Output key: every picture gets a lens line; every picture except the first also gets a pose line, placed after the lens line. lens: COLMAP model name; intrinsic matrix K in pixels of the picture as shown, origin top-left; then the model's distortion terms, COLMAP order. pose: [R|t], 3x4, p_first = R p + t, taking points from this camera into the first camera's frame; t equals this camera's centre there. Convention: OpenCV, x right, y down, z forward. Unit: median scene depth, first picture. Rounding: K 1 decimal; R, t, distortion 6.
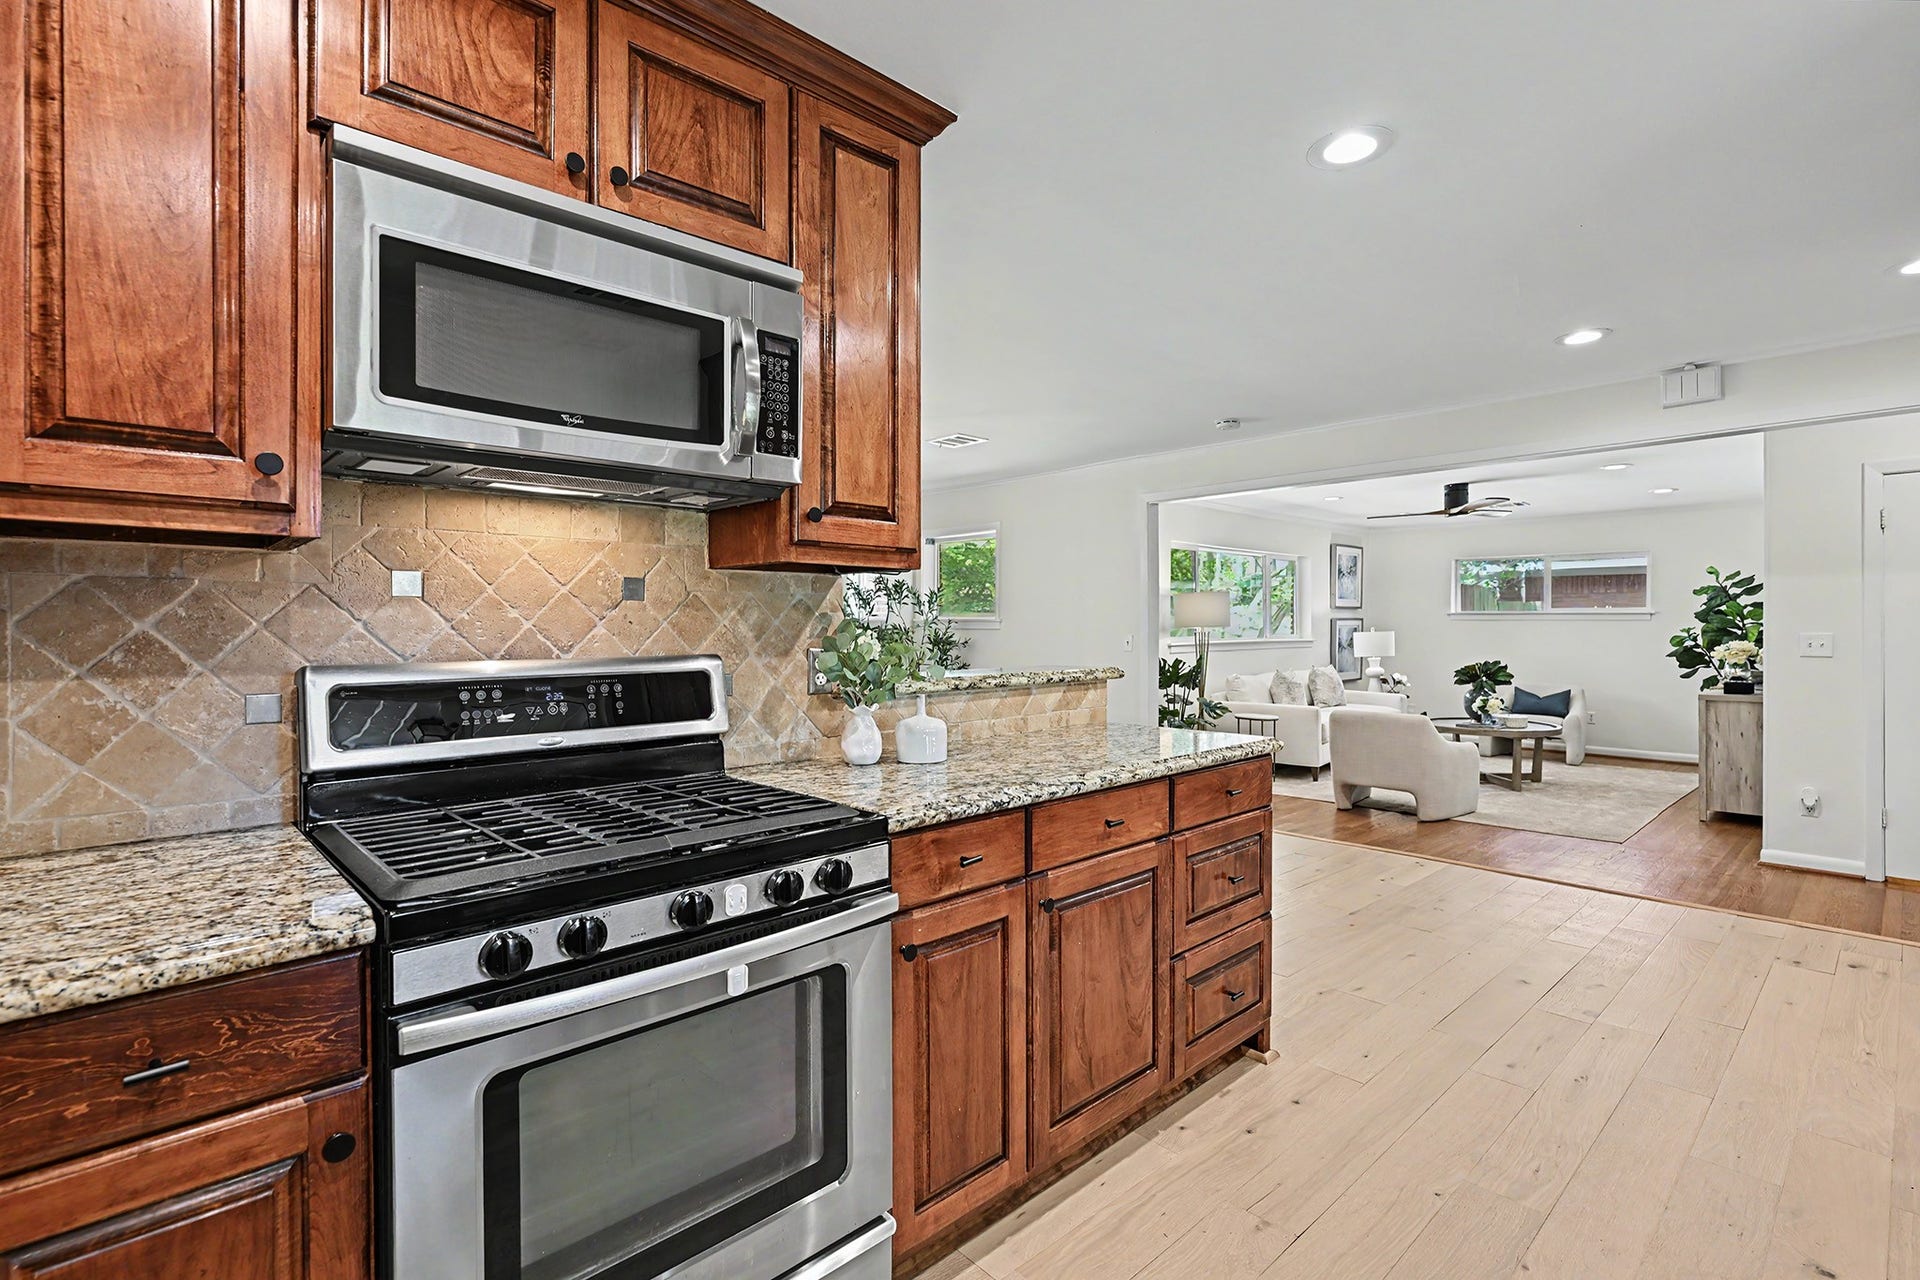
lens RADIAL K [[878.7, 0, 957.7], [0, 878.7, 636.1], [0, 0, 1]] dist [0.004518, 0.000707]
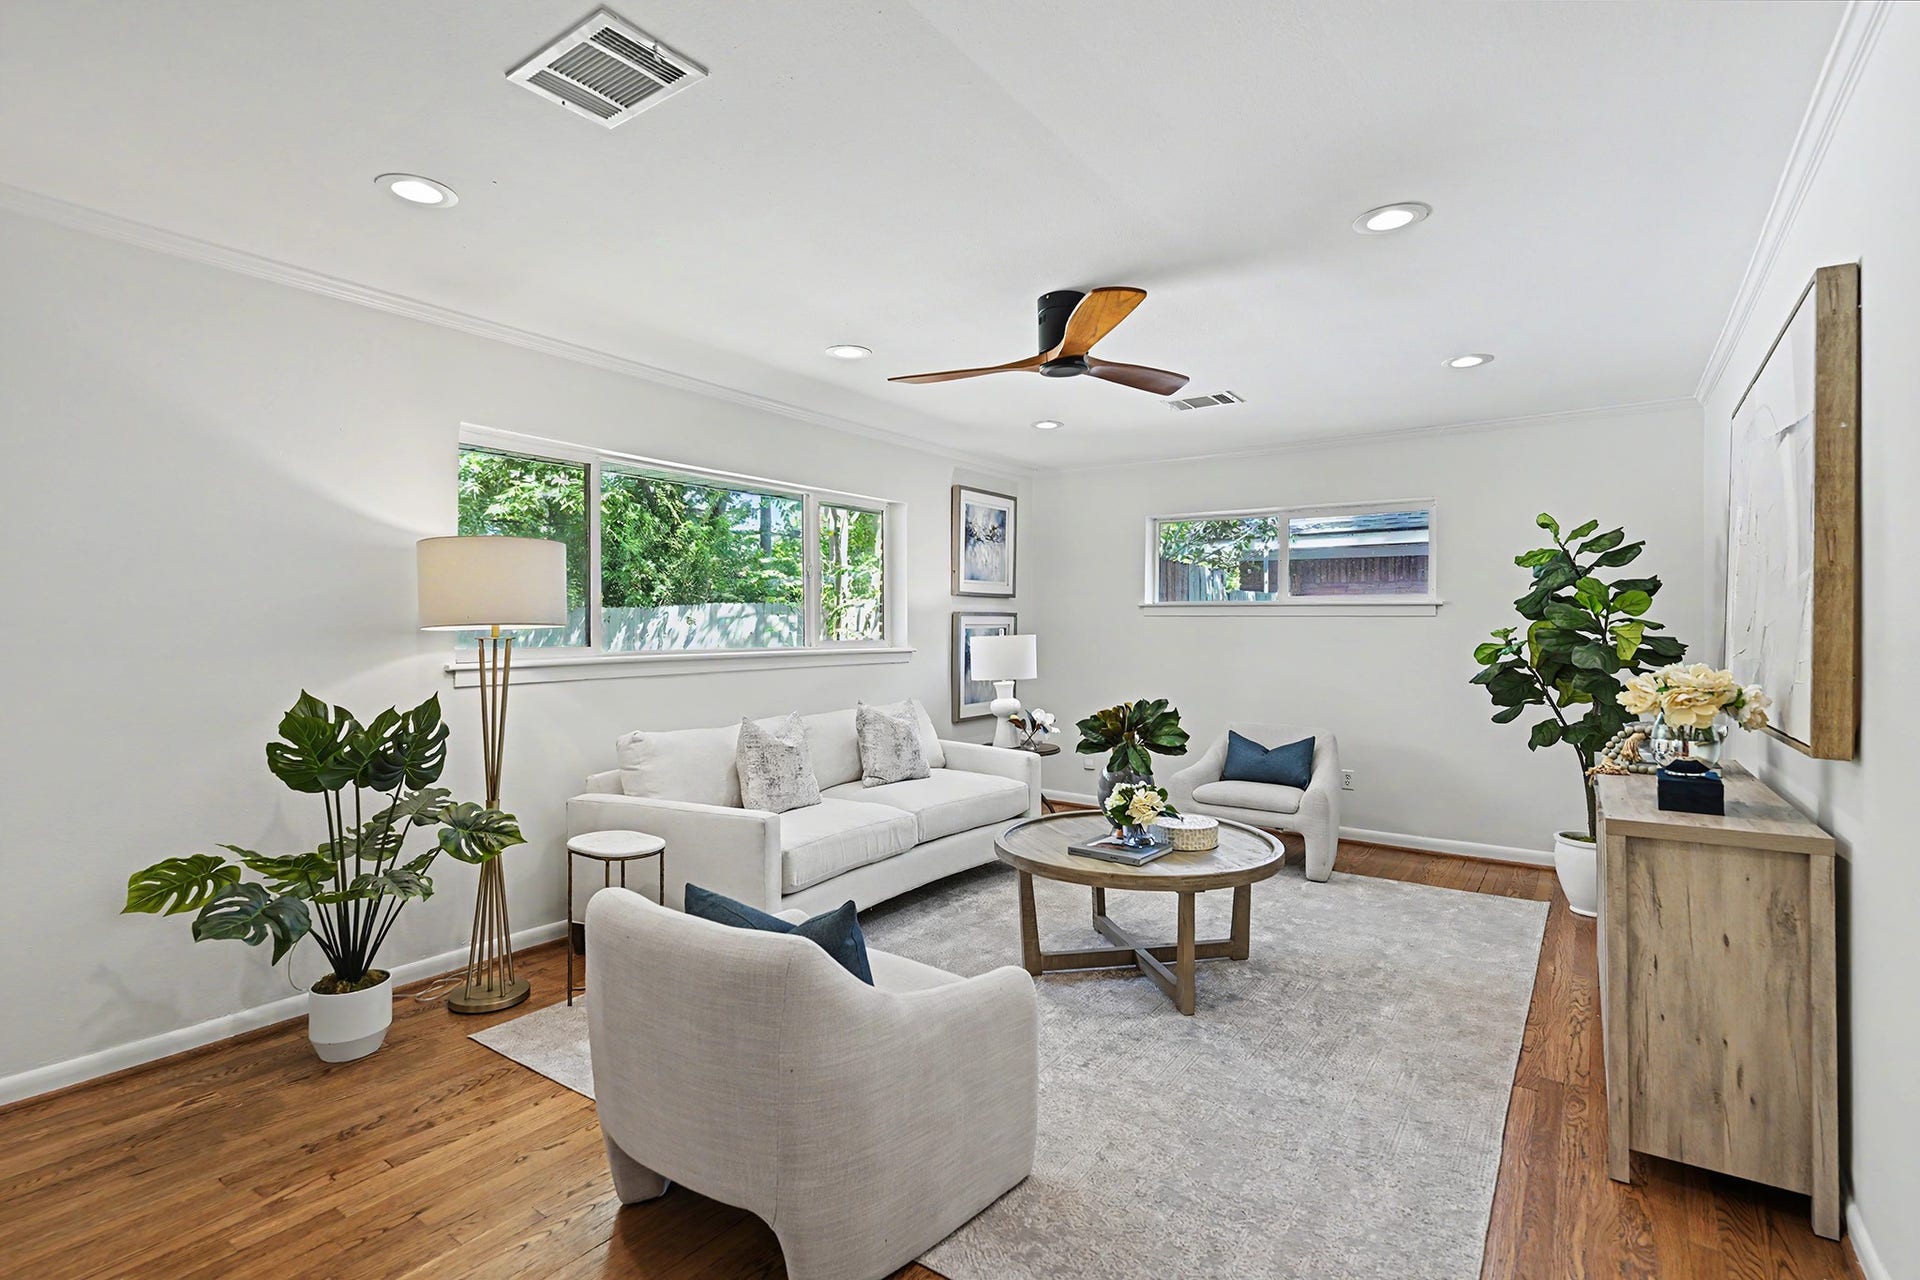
lens RADIAL K [[878.7, 0, 957.7], [0, 878.7, 636.1], [0, 0, 1]] dist [0.004518, 0.000707]
pose [[0.980249, -0.000182, 0.197766, 0.400470], [0.000672, 0.999997, -0.002409, -0.004123], [-0.197765, 0.002494, 0.980246, 0.546629]]
